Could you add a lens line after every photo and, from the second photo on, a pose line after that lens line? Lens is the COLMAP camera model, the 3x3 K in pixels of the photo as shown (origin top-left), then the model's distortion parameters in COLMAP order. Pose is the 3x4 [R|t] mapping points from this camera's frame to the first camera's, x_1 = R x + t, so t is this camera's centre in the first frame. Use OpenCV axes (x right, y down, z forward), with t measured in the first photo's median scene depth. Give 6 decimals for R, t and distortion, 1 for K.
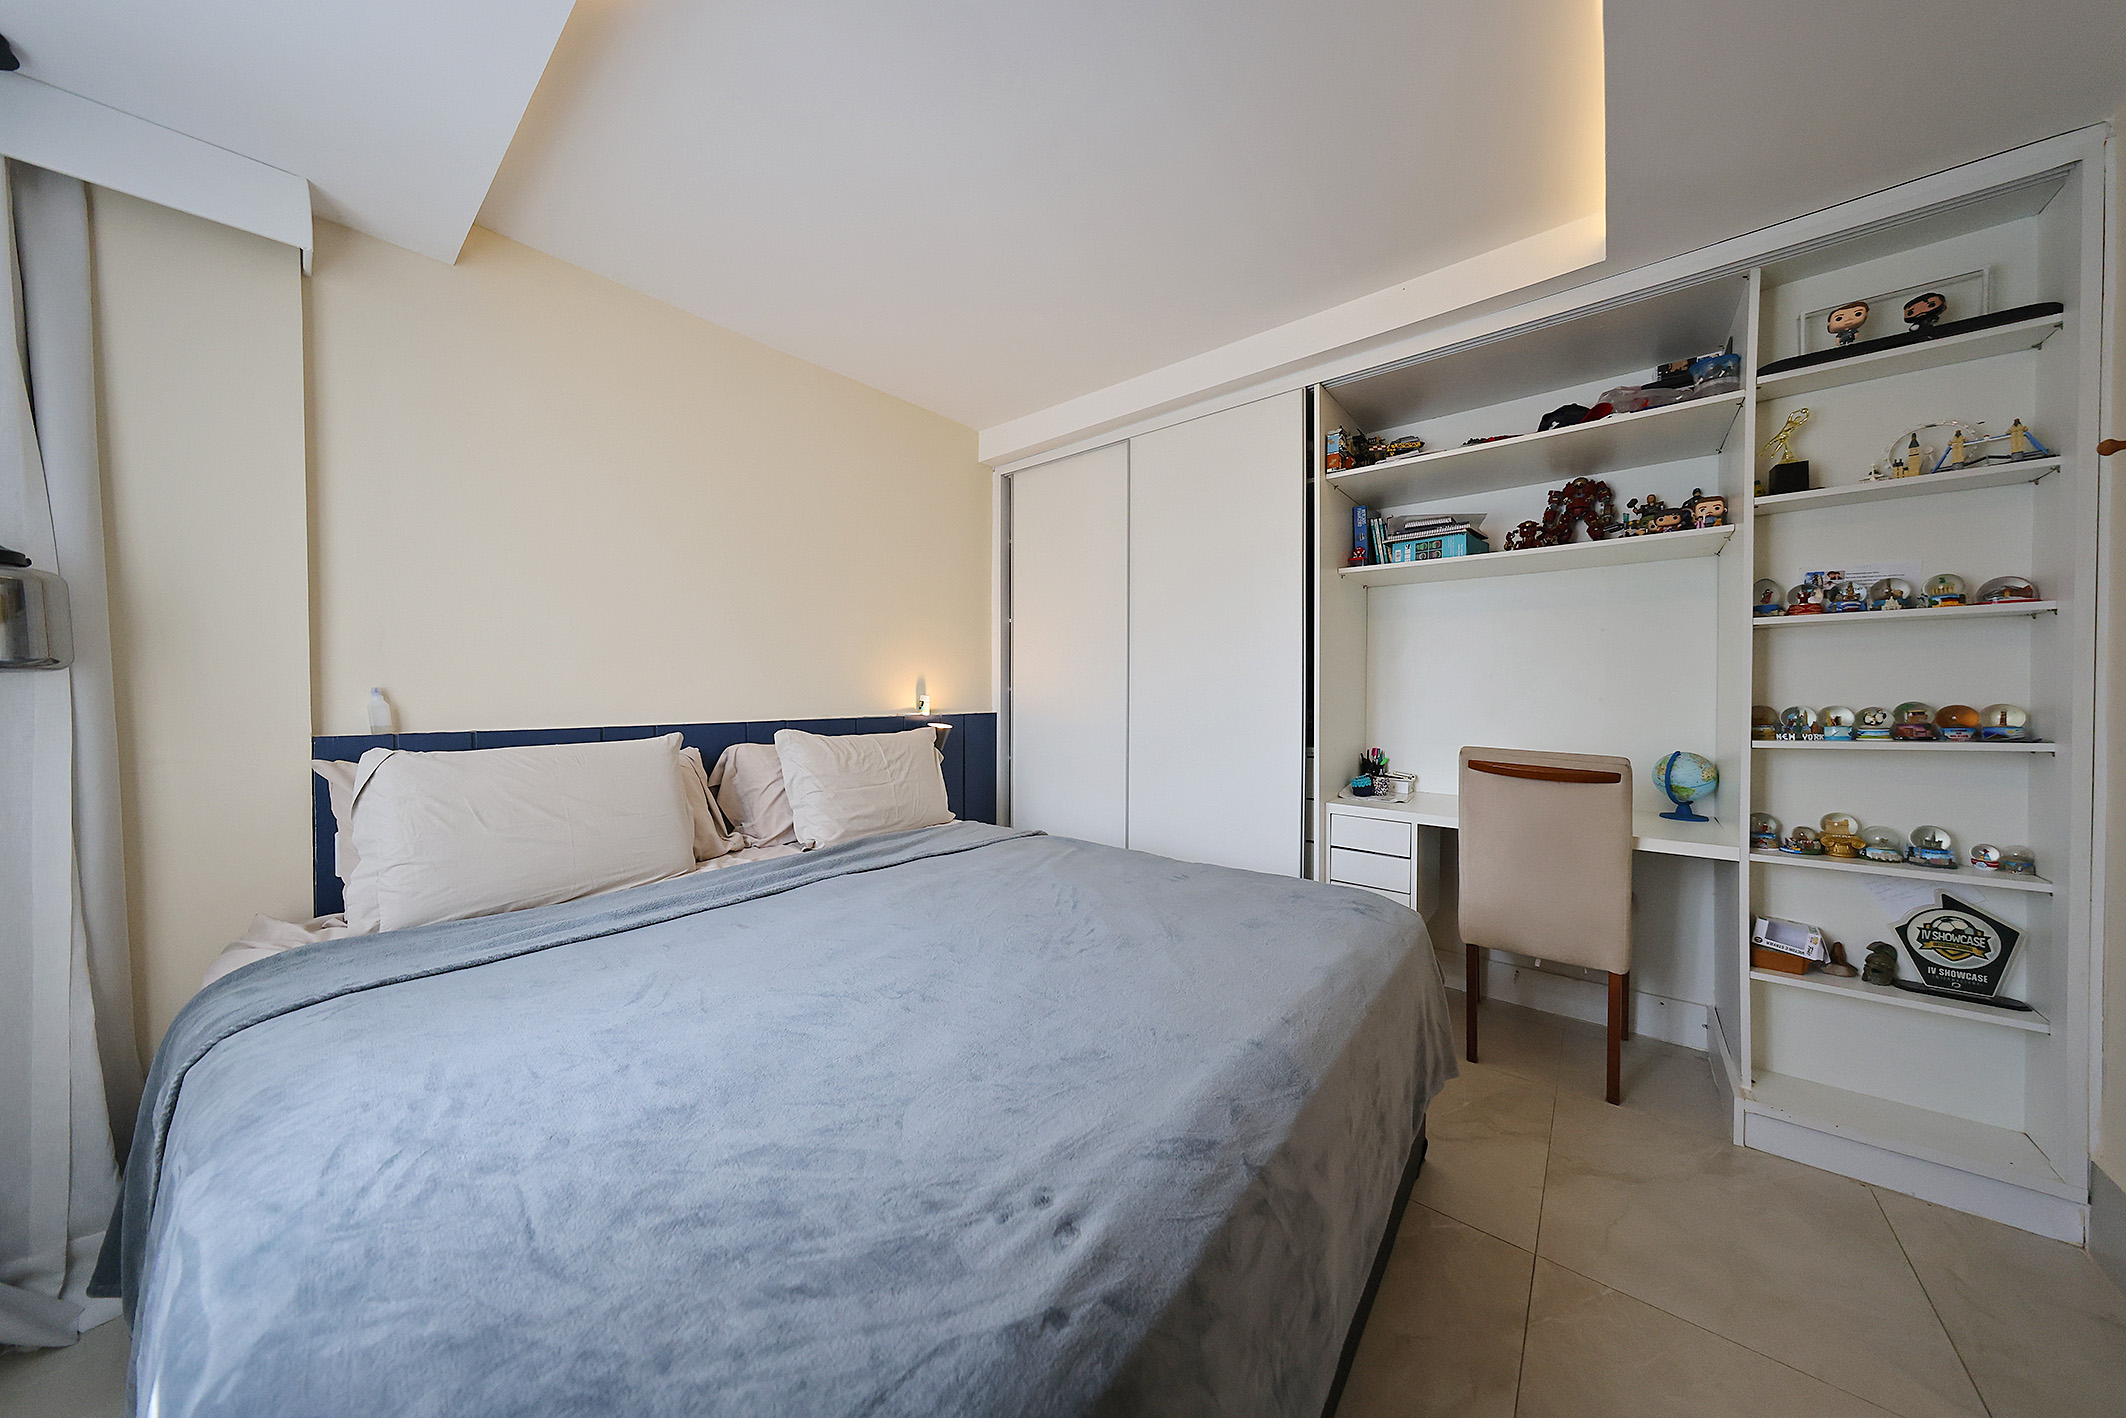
lens RADIAL K [[663.7, 0, 1060.8], [0, 663.7, 701.9], [0, 0, 1]] dist [0.002233, -0.000045]
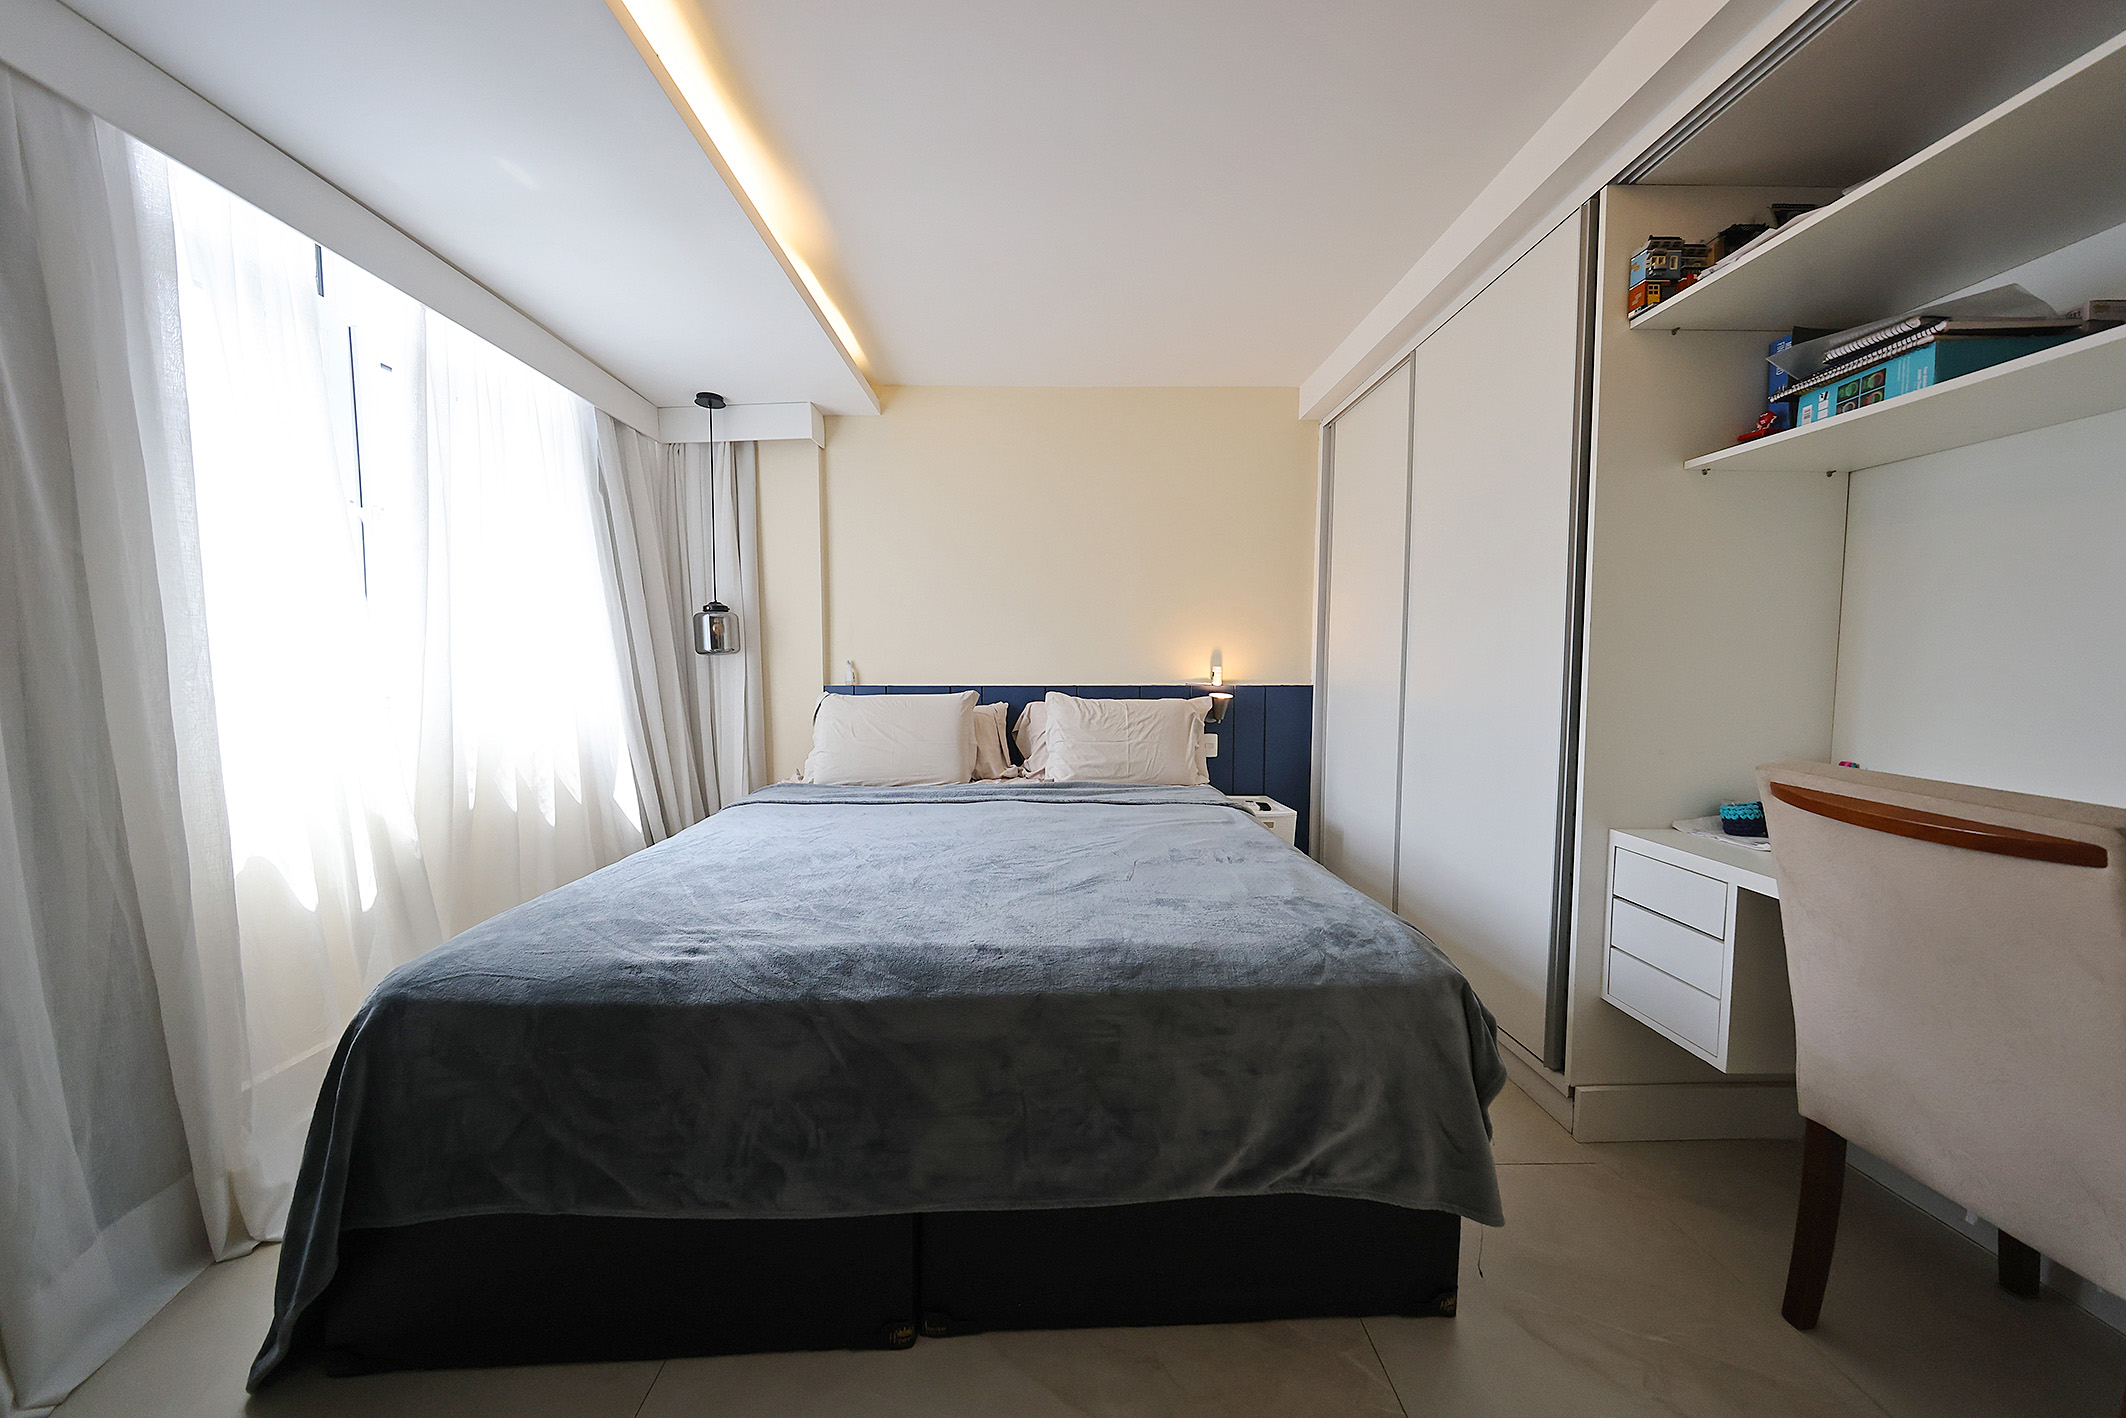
lens RADIAL K [[663.7, 0, 1060.8], [0, 663.7, 701.9], [0, 0, 1]] dist [0.002233, -0.000045]
pose [[0.653961, 0.041556, -0.755386, 0.609409], [-0.011773, 0.998928, 0.044761, 0.003205], [0.756437, -0.020379, 0.653749, 0.177580]]
